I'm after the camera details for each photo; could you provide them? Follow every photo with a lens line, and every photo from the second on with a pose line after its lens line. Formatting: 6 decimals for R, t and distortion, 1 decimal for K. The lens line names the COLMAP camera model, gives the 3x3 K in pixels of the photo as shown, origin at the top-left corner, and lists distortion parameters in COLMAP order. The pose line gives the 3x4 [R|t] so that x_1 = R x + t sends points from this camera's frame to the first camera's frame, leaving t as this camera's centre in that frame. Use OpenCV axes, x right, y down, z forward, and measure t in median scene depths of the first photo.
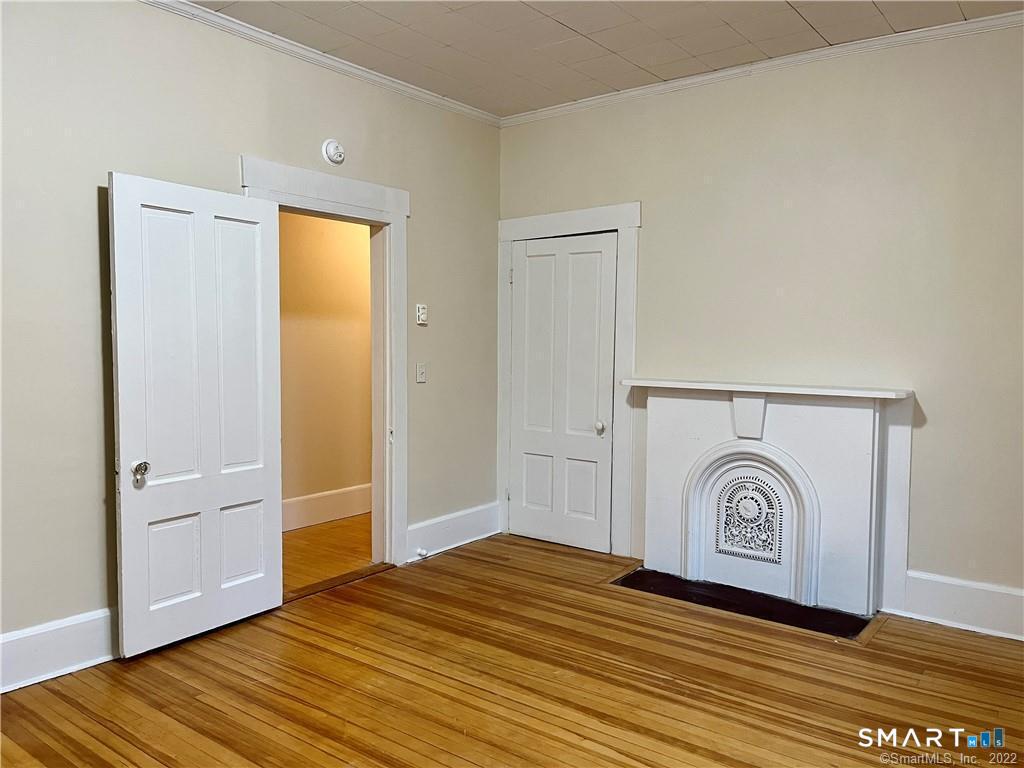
lens RADIAL K [[774.3, 0, 512.0], [0, 774.3, 384.0], [0, 0, 1]] dist [0.068872, -0.096184]
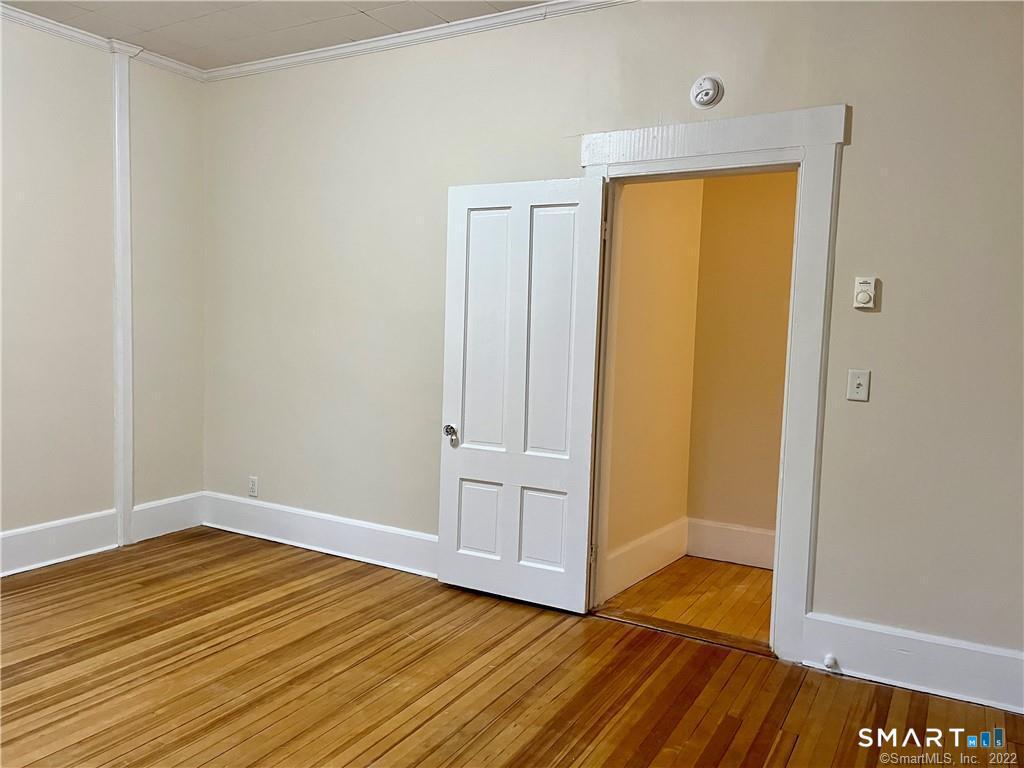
lens RADIAL K [[770.6, 0, 505.7], [0, 770.6, 380.0], [0, 0, 1]] dist [0.068201, -0.091516]
pose [[0.112472, 0.069315, -0.991234, 0.552965], [-0.083393, 0.994703, 0.060095, -0.037803], [0.990149, 0.075903, 0.117657, 0.733120]]
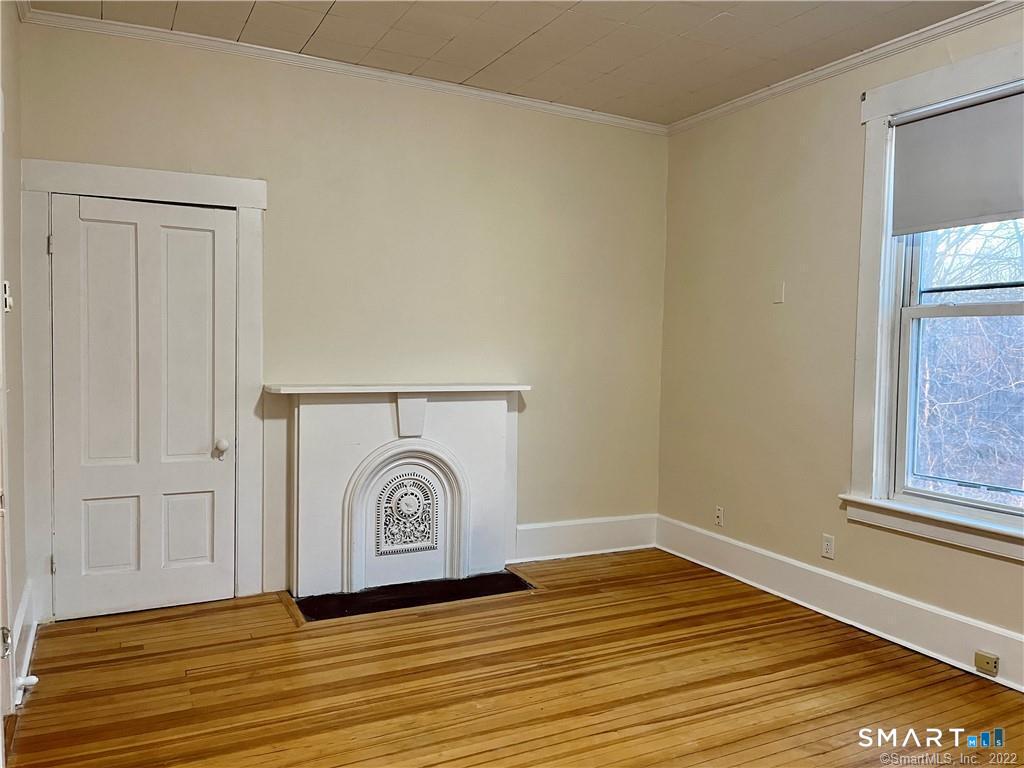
lens RADIAL K [[774.3, 0, 512.0], [0, 774.3, 384.0], [0, 0, 1]] dist [0.068872, -0.096184]
pose [[0.434955, -0.047666, 0.899190, -0.569199], [0.039678, 0.998643, 0.033745, -0.030595], [-0.899578, 0.021001, 0.436256, 0.427894]]
